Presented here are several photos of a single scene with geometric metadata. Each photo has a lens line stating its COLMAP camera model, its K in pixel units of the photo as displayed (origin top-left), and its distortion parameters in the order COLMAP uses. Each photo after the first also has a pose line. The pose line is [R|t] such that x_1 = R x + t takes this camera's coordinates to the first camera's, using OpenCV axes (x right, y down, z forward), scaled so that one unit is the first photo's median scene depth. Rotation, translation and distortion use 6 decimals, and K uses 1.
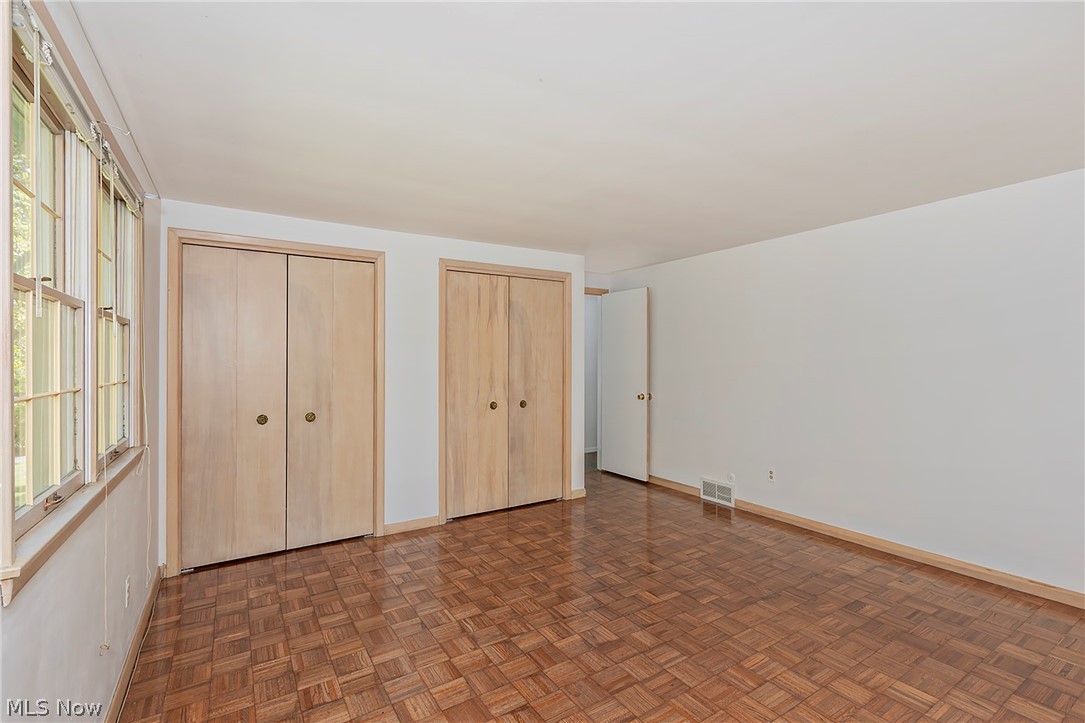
lens RADIAL K [[499.6, 0, 542.5], [0, 499.6, 361.5], [0, 0, 1]] dist [-0.000405, -0.000099]
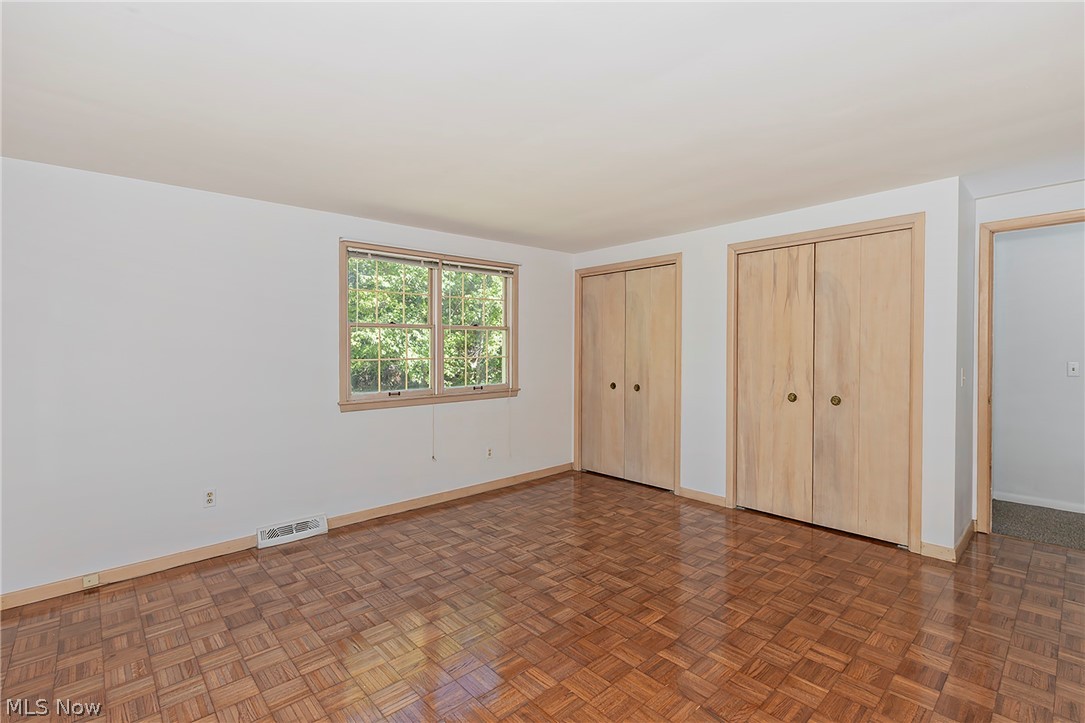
lens RADIAL K [[488.2, 0, 543.4], [0, 488.2, 345.2], [0, 0, 1]] dist [-0.000608, -0.000189]
pose [[0.174700, 0.000419, -0.984622, 0.752127], [0.004457, 0.999989, 0.001216, -0.006303], [0.984612, -0.004601, 0.174696, 0.489307]]
